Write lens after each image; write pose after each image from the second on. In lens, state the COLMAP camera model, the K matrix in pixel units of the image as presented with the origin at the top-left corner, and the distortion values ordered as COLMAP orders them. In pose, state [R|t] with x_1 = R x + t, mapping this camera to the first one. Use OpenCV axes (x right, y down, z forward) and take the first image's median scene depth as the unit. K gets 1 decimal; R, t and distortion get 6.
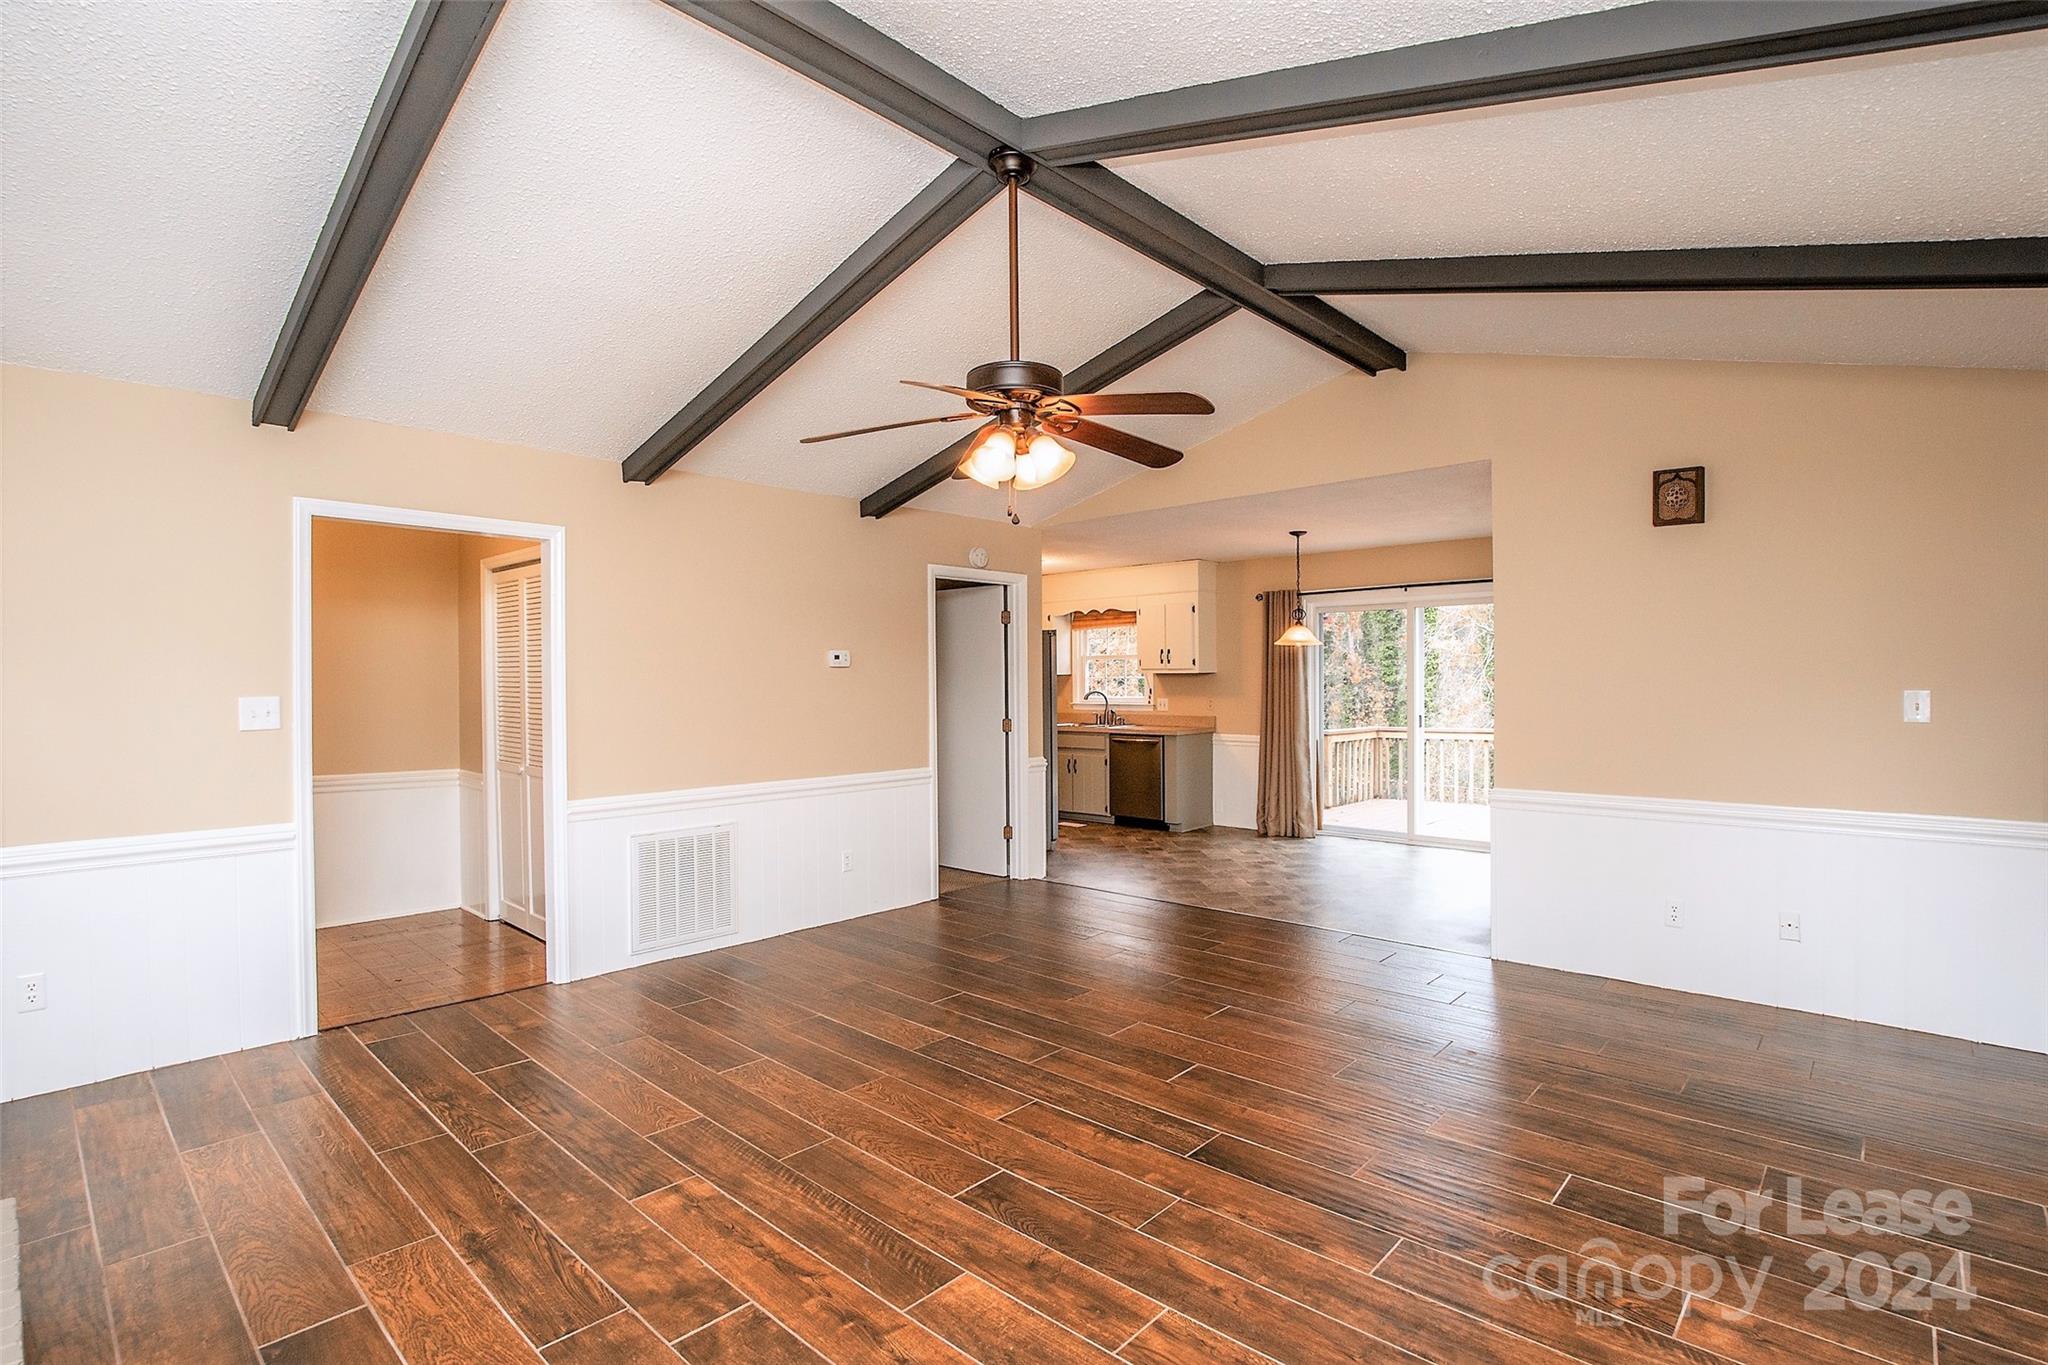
lens RADIAL K [[960.2, 0, 1030.3], [0, 960.2, 681.5], [0, 0, 1]] dist [-0.035512, 0.005649]
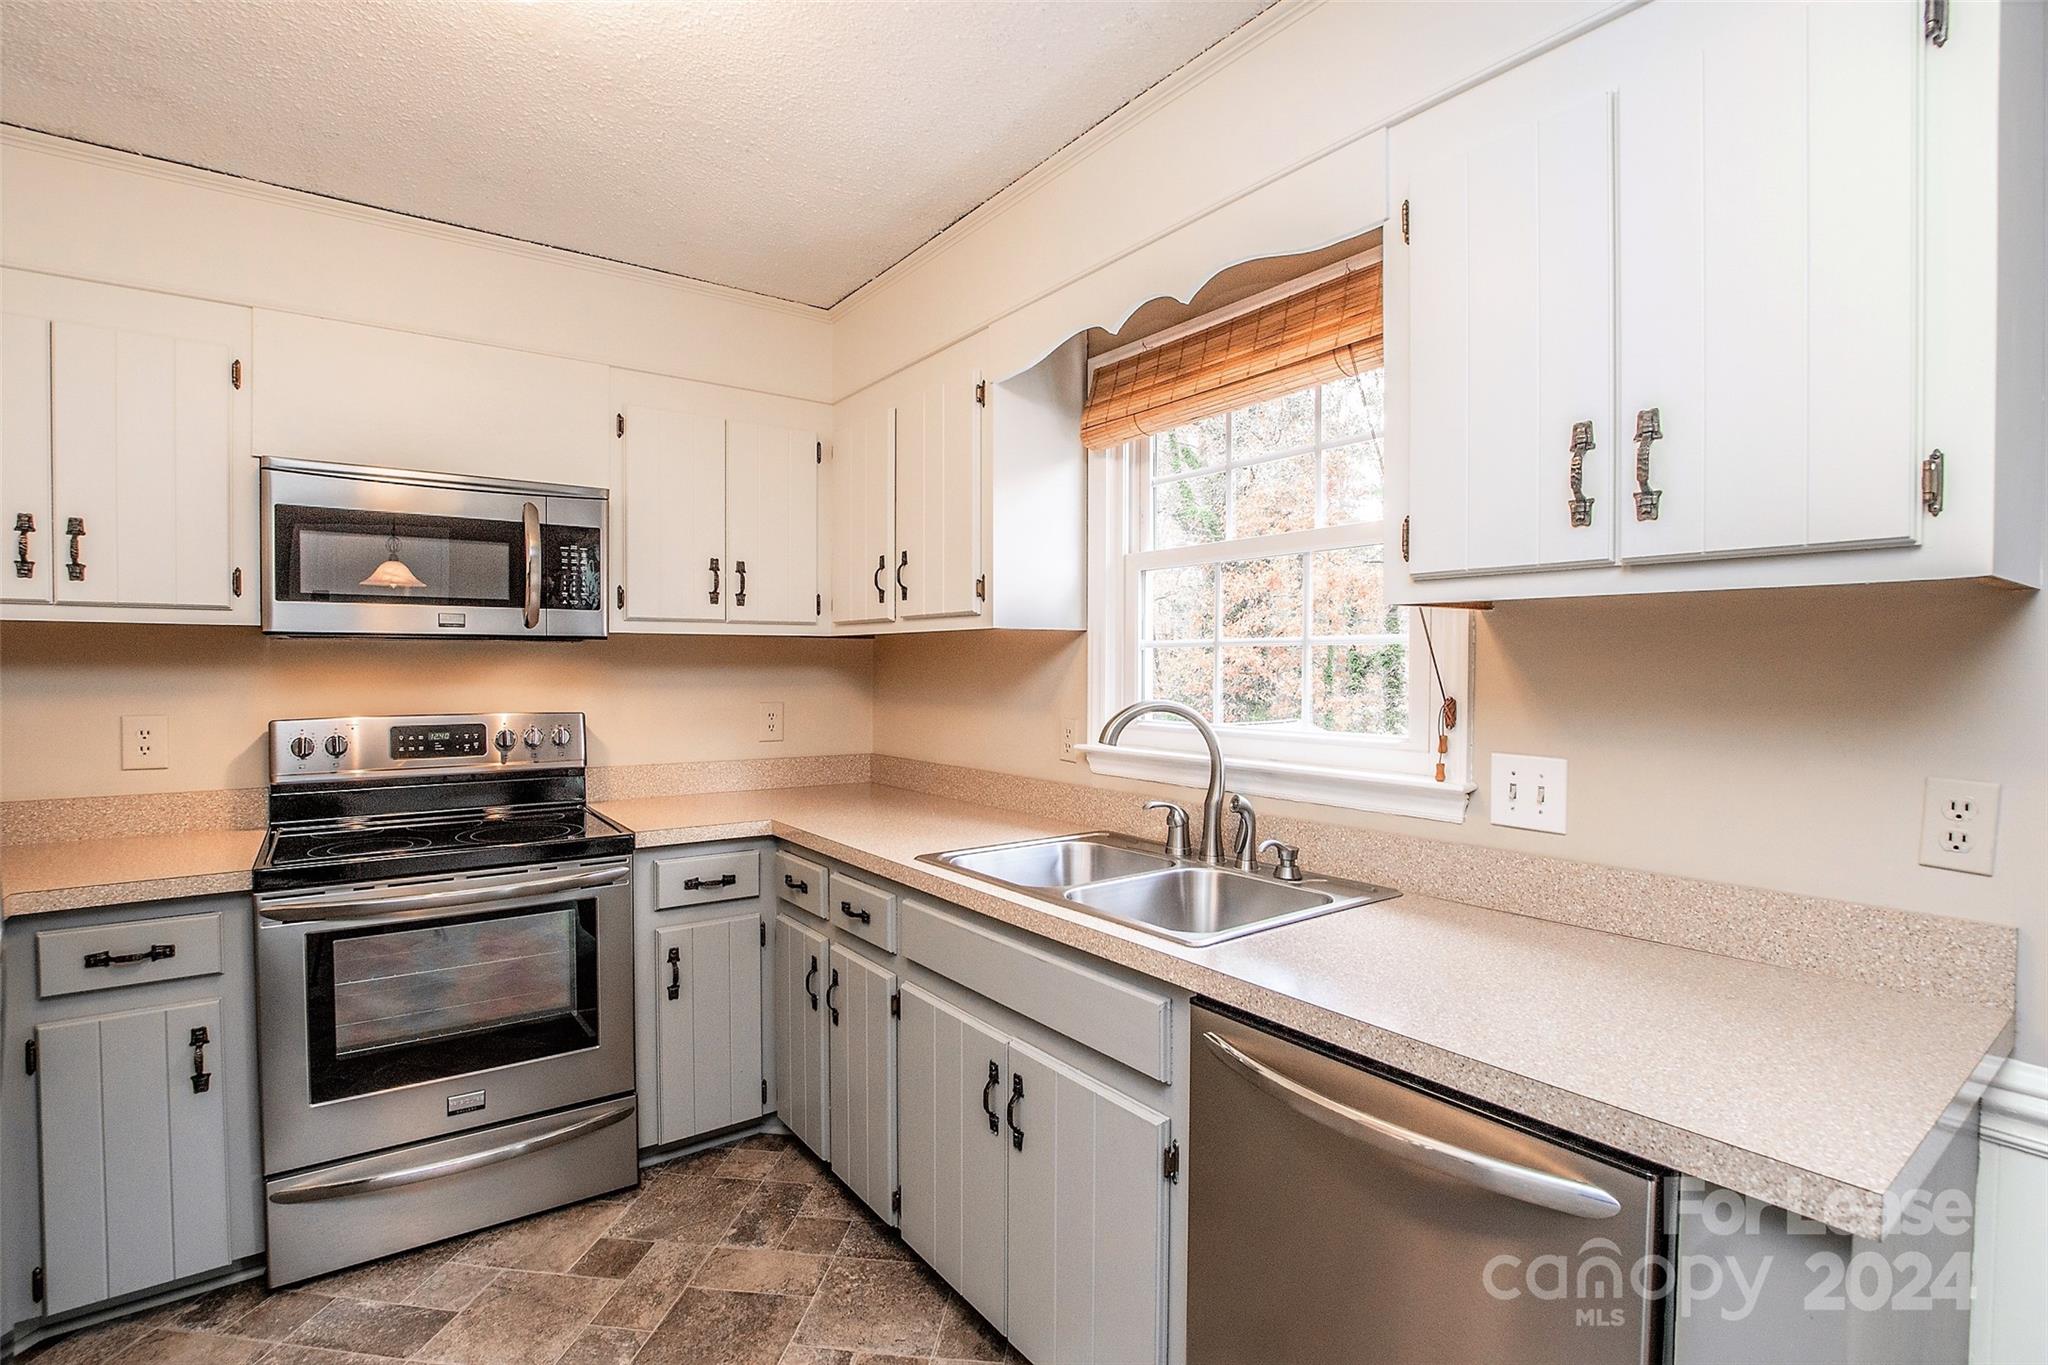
lens RADIAL K [[960.2, 0, 1030.3], [0, 960.2, 681.5], [0, 0, 1]] dist [-0.035512, 0.005649]
pose [[0.982691, 0.012297, -0.184846, 0.080490], [-0.009274, 0.999809, 0.017213, 0.002810], [0.185022, -0.015201, 0.982617, 0.807426]]
